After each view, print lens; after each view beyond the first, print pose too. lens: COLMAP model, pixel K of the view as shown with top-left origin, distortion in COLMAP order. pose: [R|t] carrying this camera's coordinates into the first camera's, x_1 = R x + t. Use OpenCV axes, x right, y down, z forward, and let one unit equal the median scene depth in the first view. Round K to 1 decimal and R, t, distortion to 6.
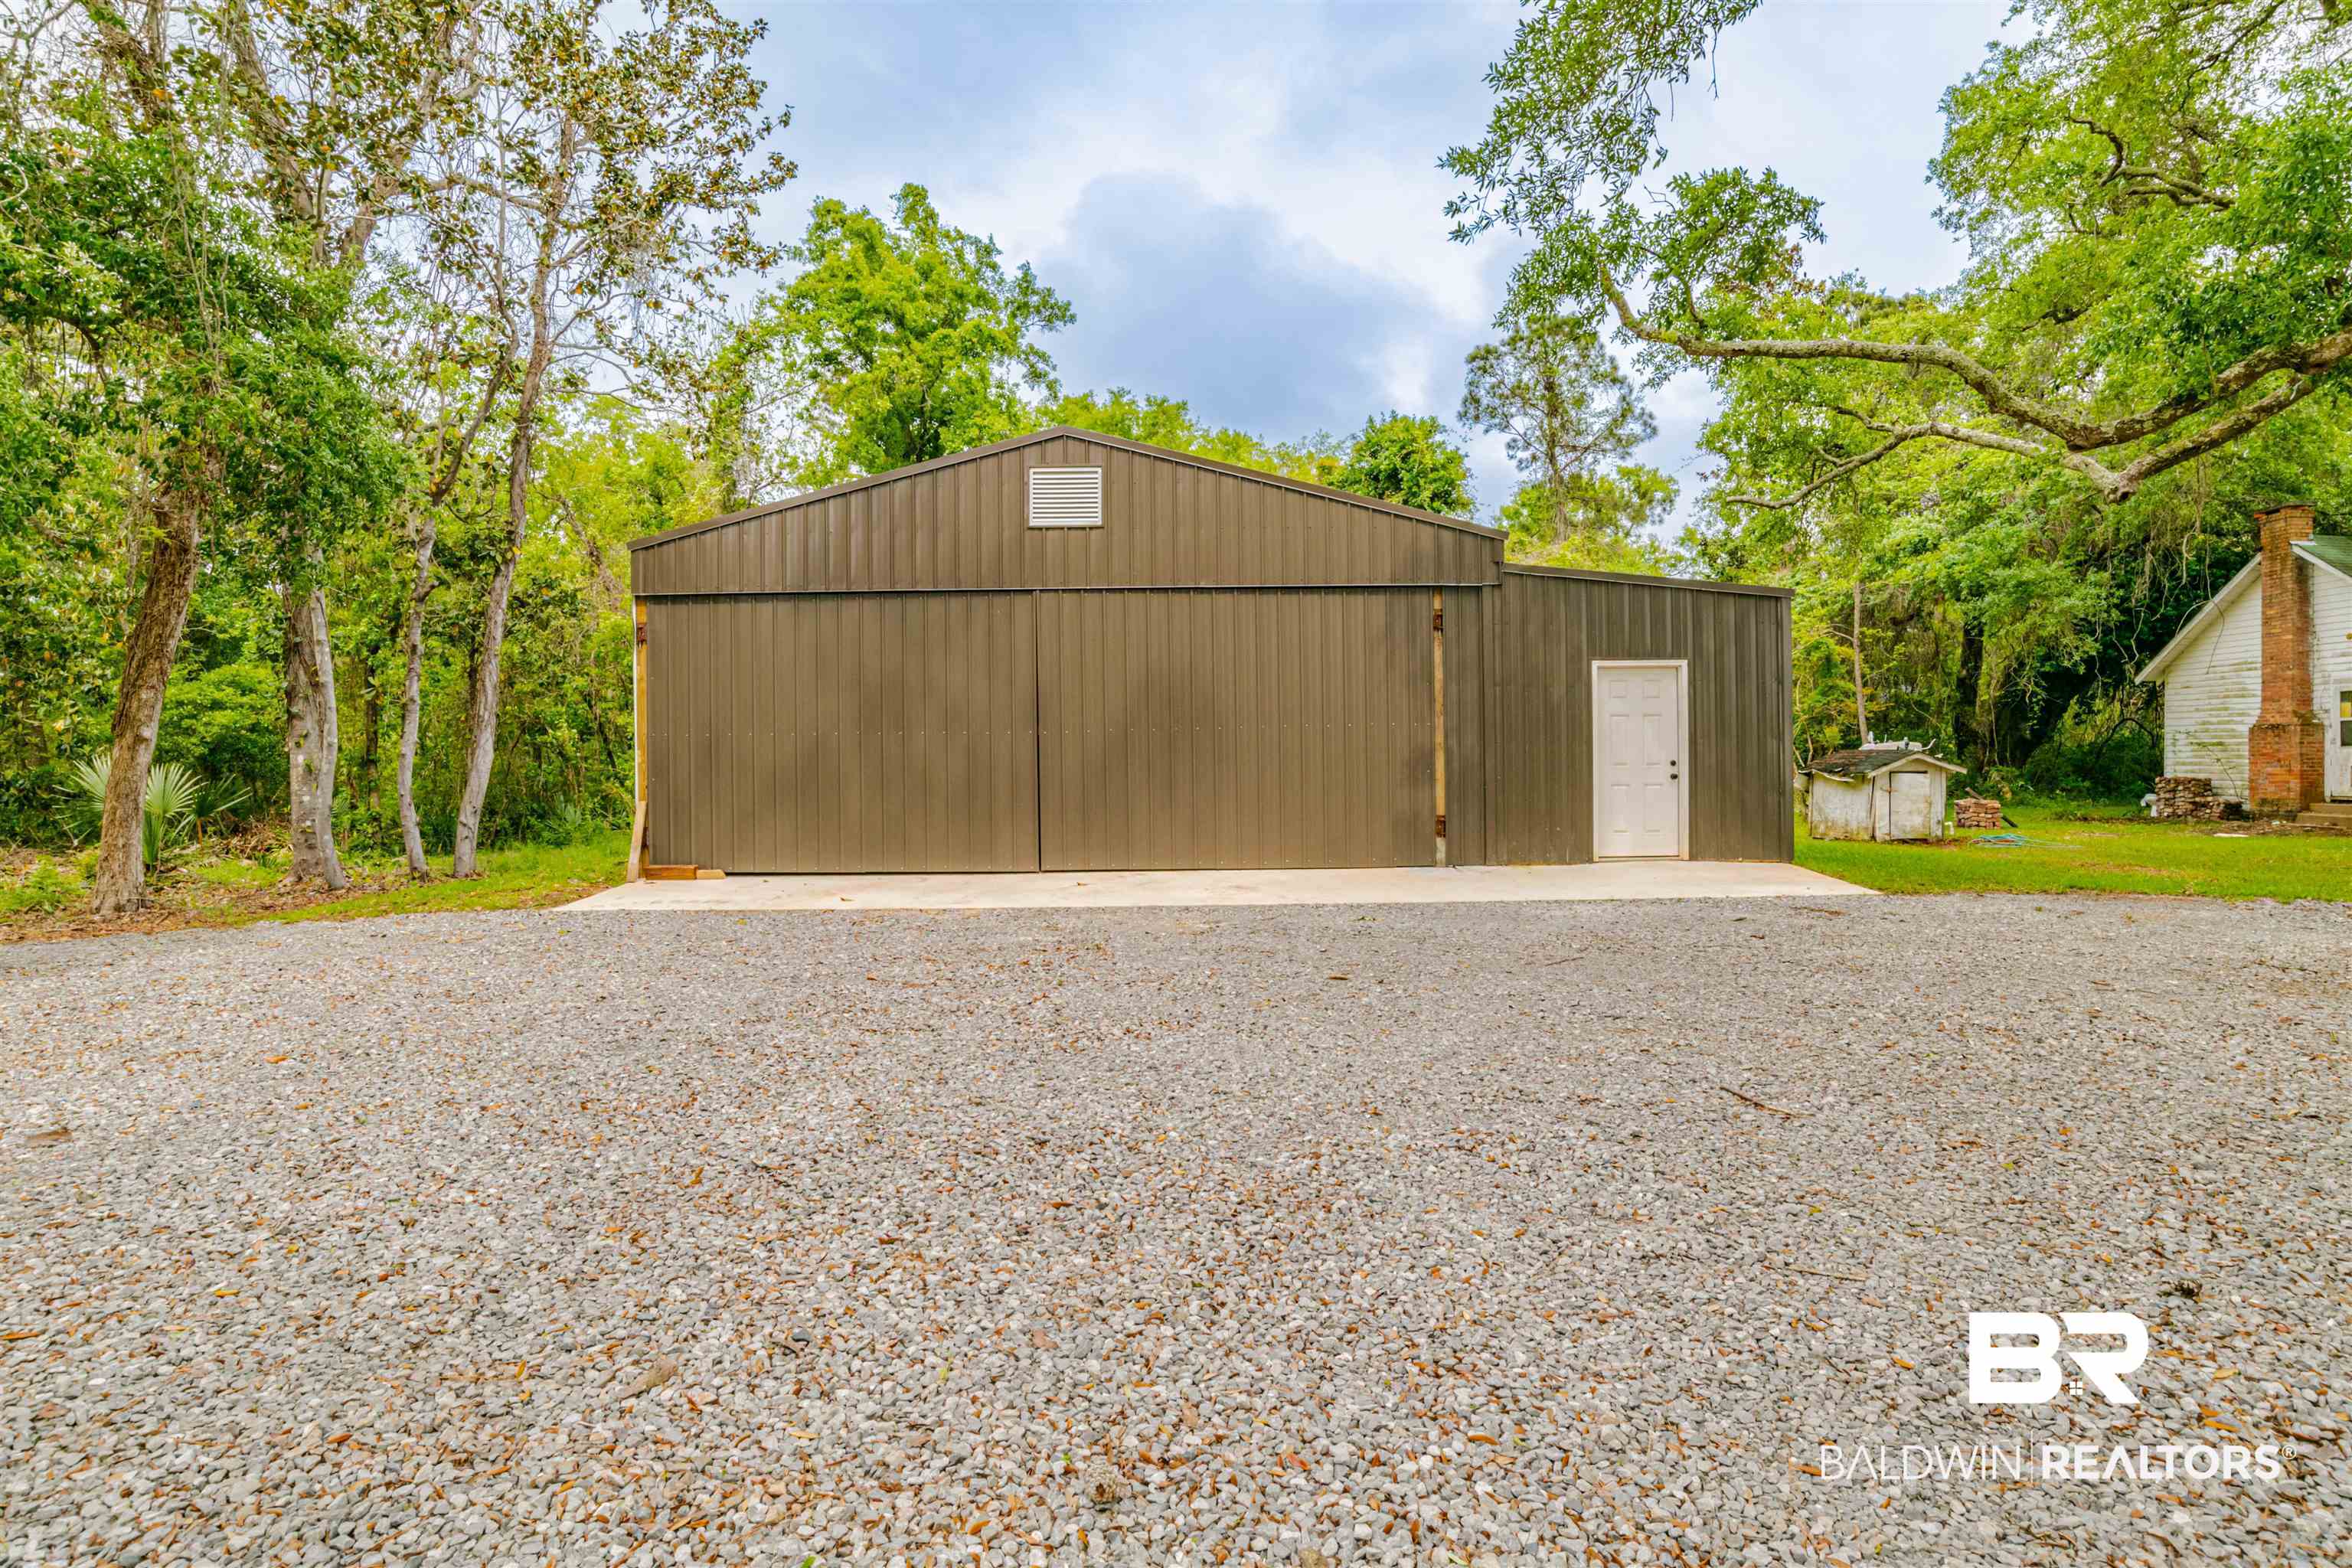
lens RADIAL K [[1139.1, 0, 1182.8], [0, 1139.1, 774.7], [0, 0, 1]] dist [-0.028974, 0.001913]
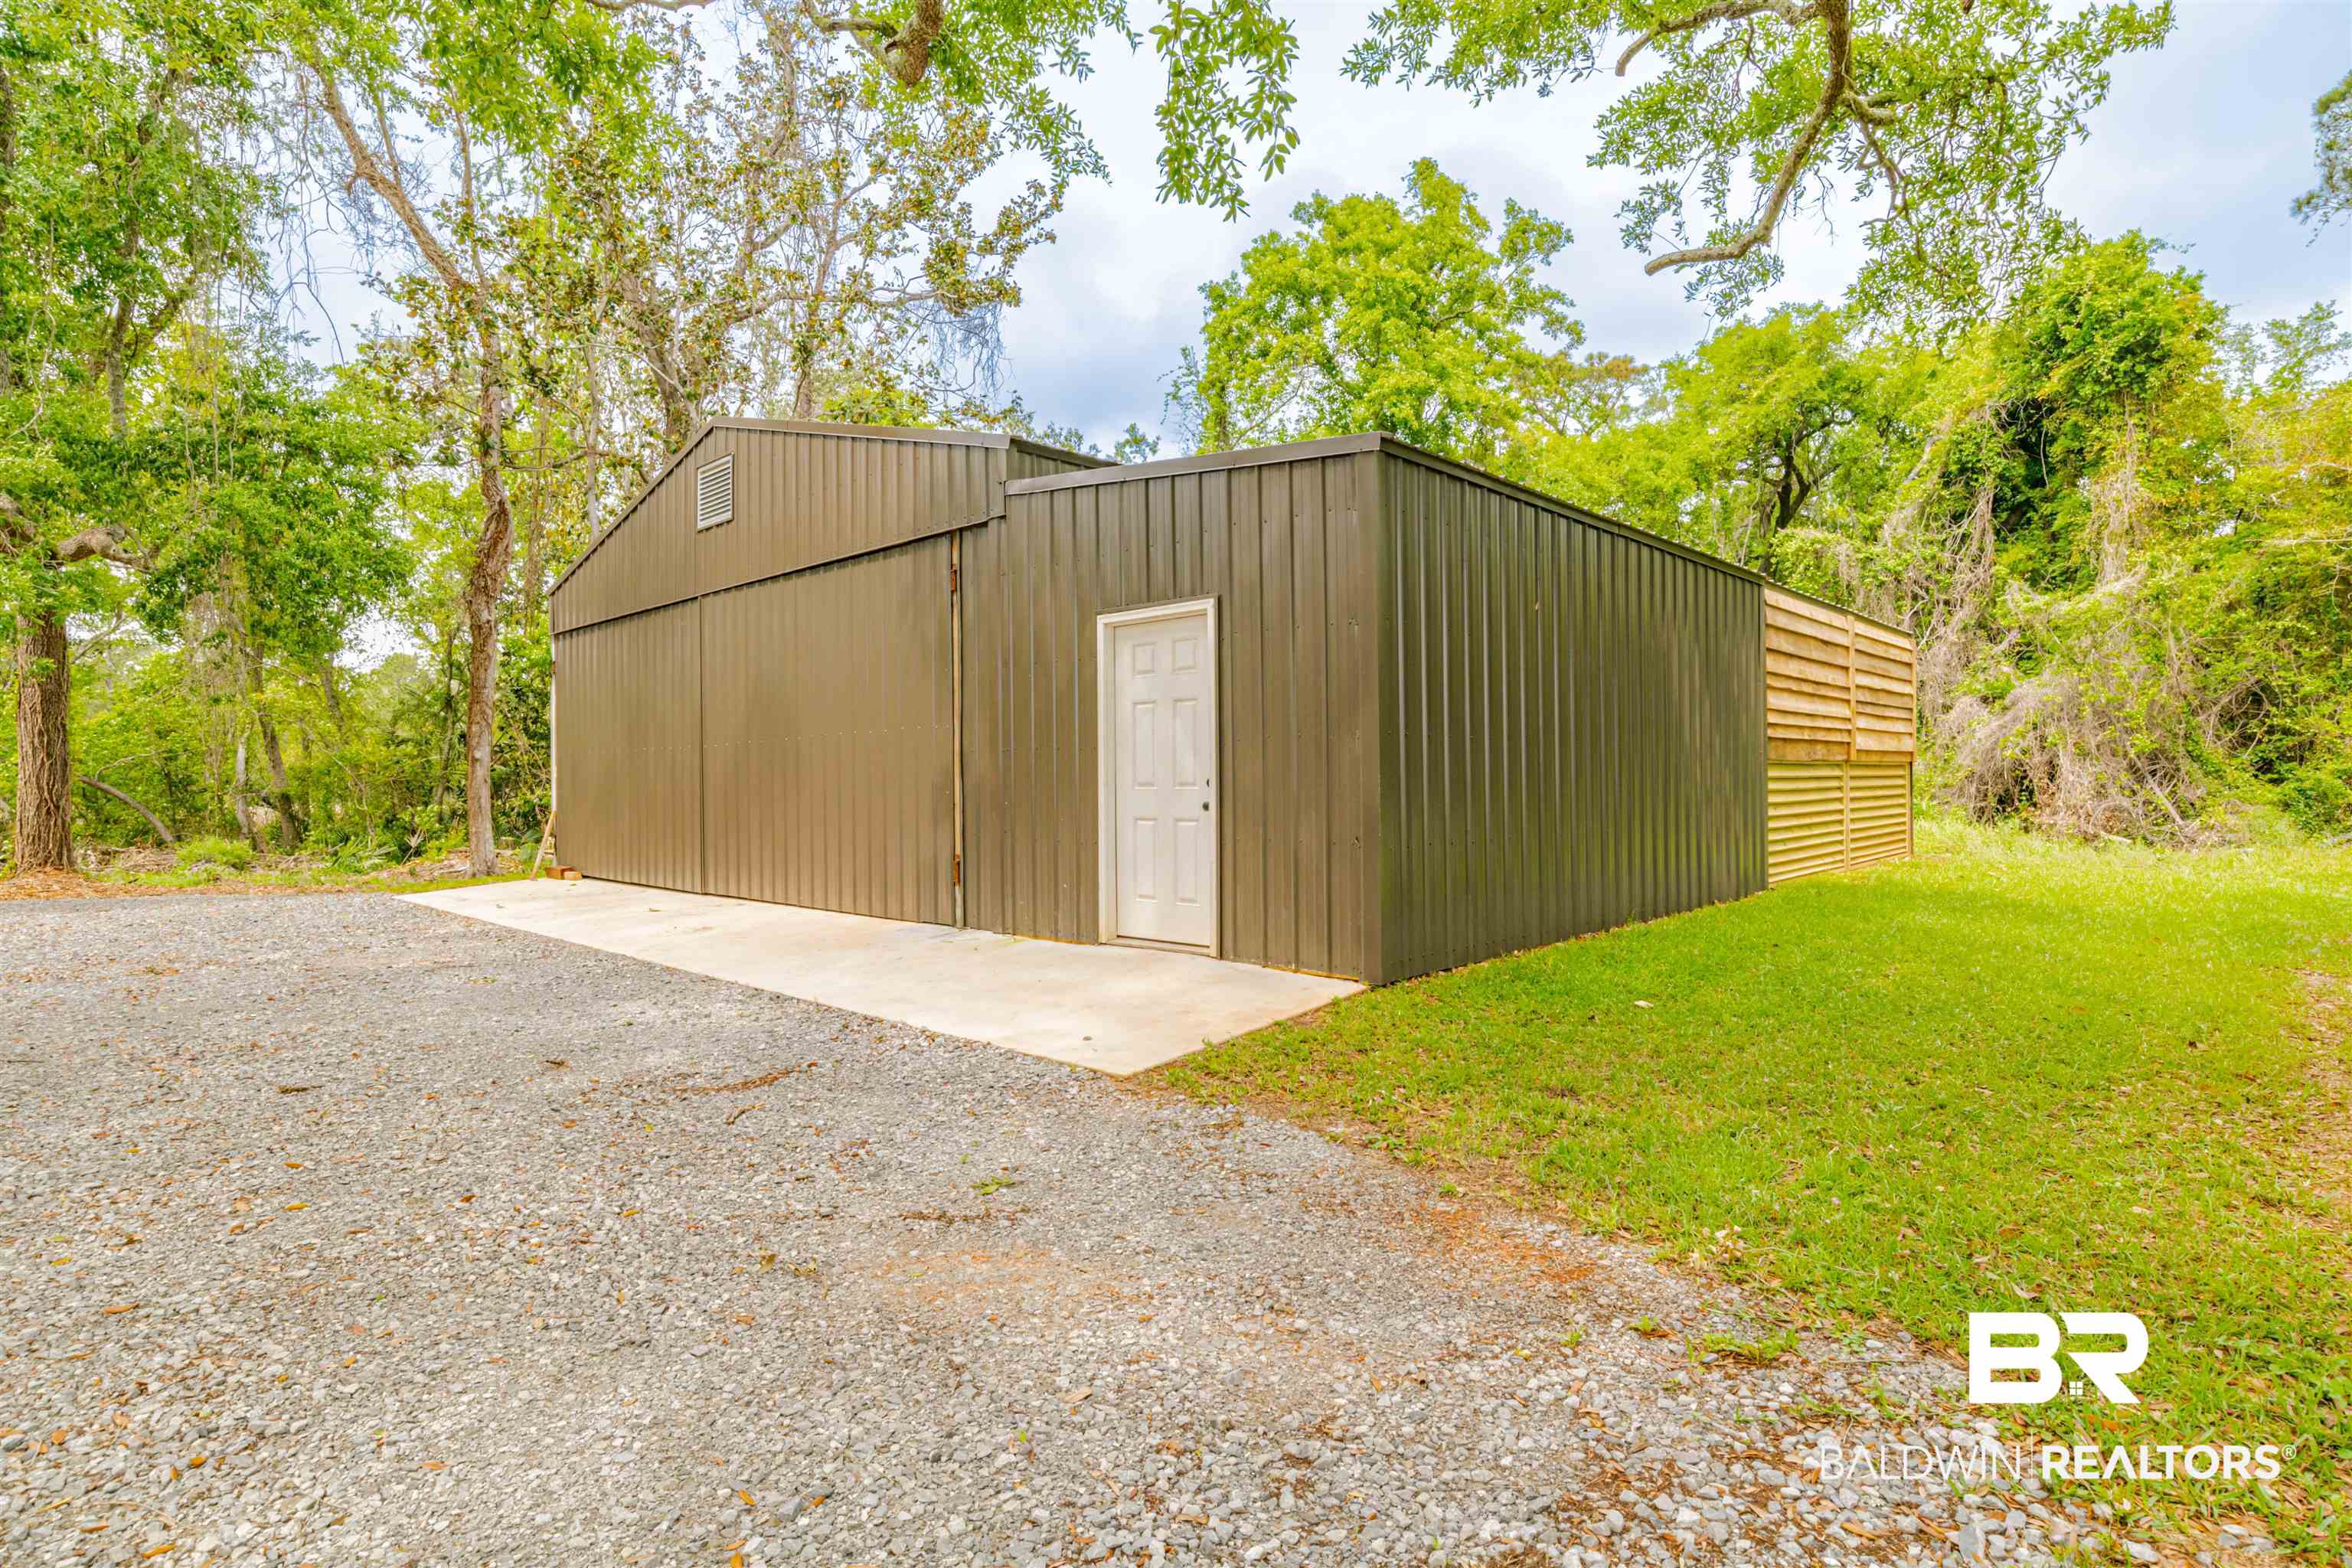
lens RADIAL K [[1139.1, 0, 1176.1], [0, 1139.1, 779.9], [0, 0, 1]] dist [-0.028974, 0.001913]
pose [[0.747649, 0.003447, -0.664085, 0.802622], [-0.001714, 0.999993, 0.003260, -0.013525], [0.664092, -0.001299, 0.747650, 0.565902]]
